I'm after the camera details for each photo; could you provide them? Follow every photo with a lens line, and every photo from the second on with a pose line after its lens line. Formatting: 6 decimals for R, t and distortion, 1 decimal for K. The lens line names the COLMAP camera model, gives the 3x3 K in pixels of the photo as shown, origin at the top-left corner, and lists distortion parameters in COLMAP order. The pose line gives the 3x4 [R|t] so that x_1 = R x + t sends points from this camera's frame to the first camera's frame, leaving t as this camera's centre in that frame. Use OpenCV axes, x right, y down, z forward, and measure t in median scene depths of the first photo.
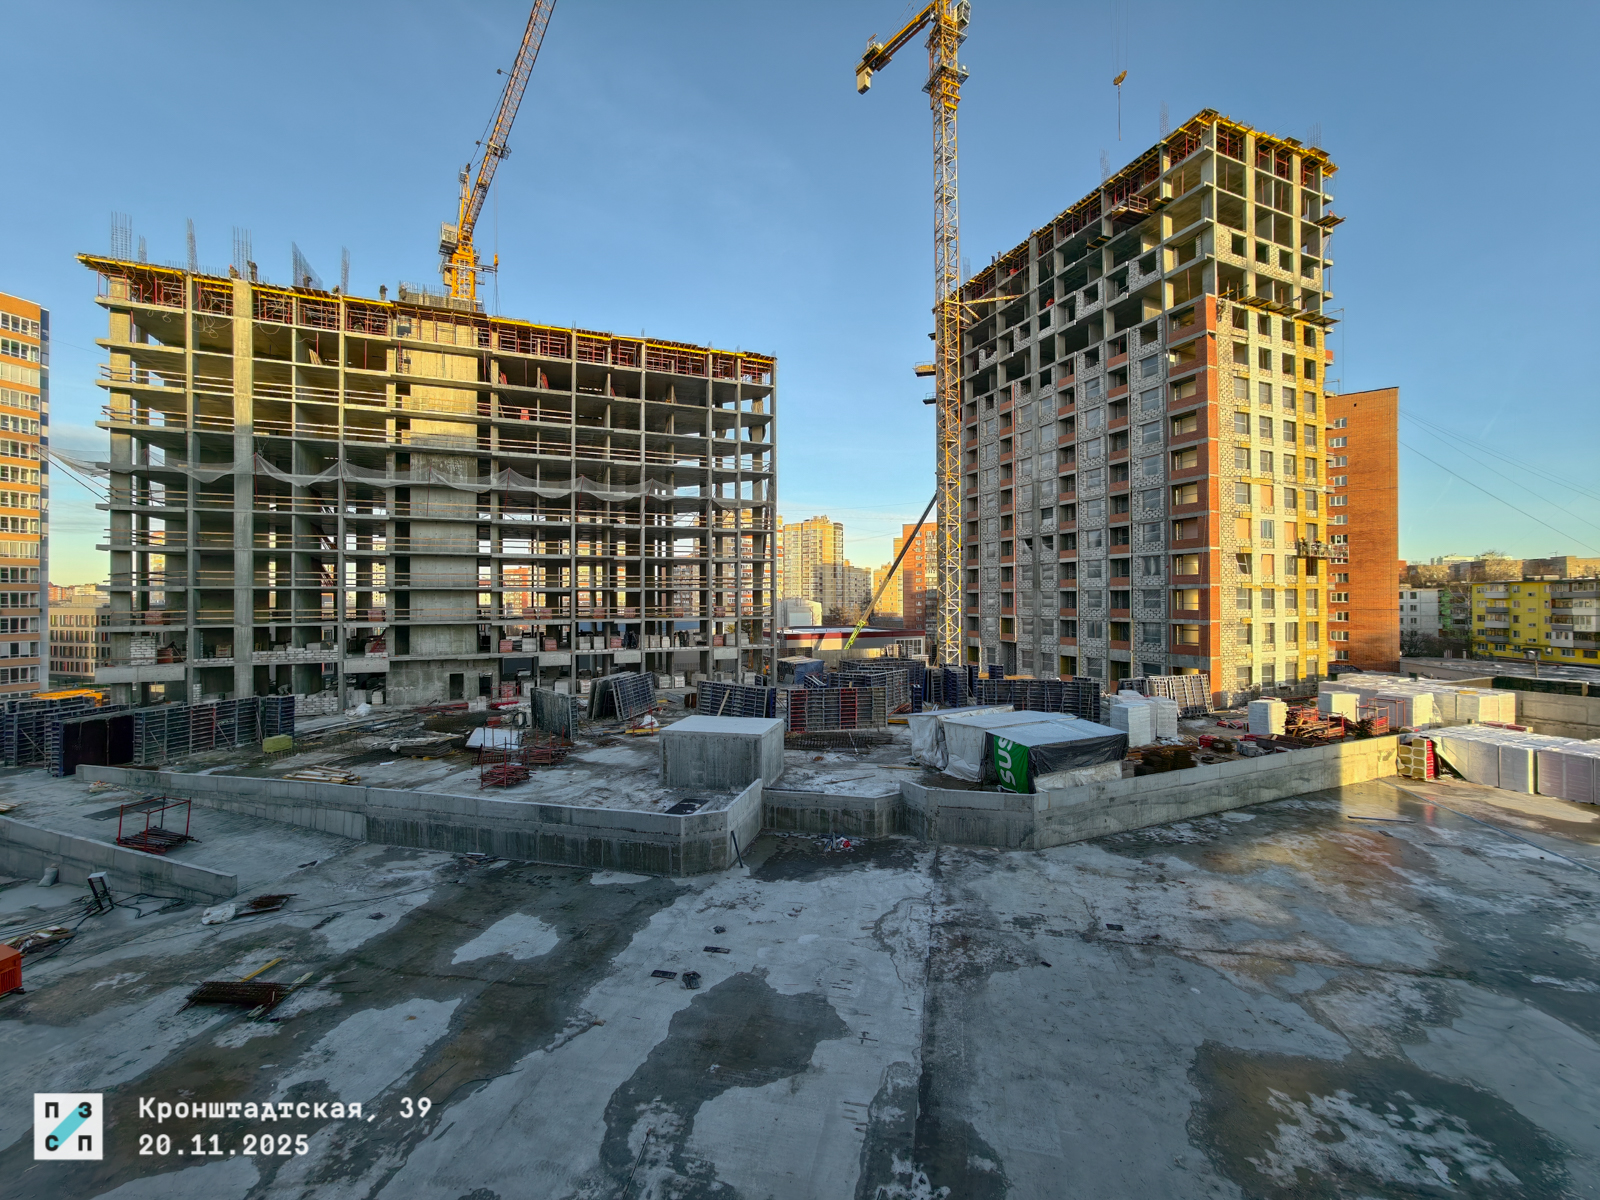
lens RADIAL K [[649.7, 0, 802.8], [0, 649.7, 595.4], [0, 0, 1]] dist [-0.027073, 0.012488]
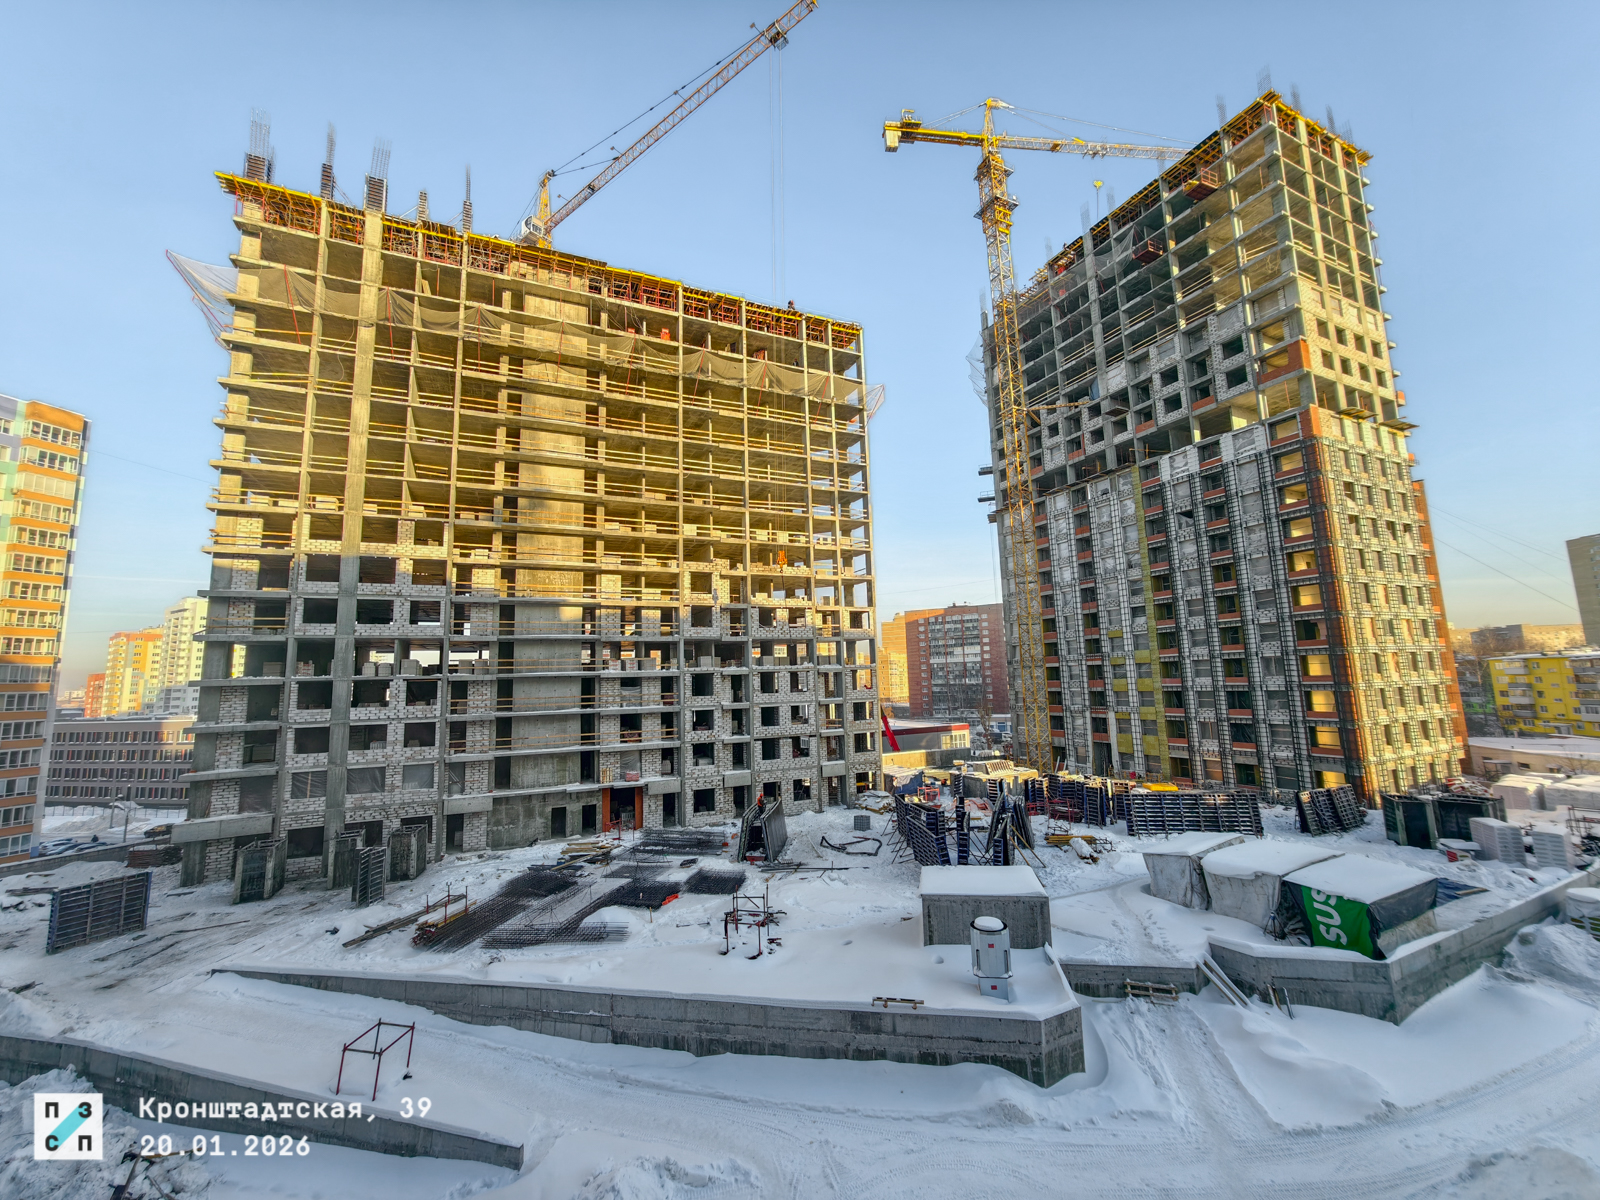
lens RADIAL K [[649.7, 0, 797.3], [0, 649.7, 590.5], [0, 0, 1]] dist [-0.027073, 0.012488]
pose [[0.998378, -0.020829, 0.052984, -0.243875], [0.027486, 0.991369, -0.128185, -0.055386], [-0.049857, 0.129434, 0.990334, 0.045881]]
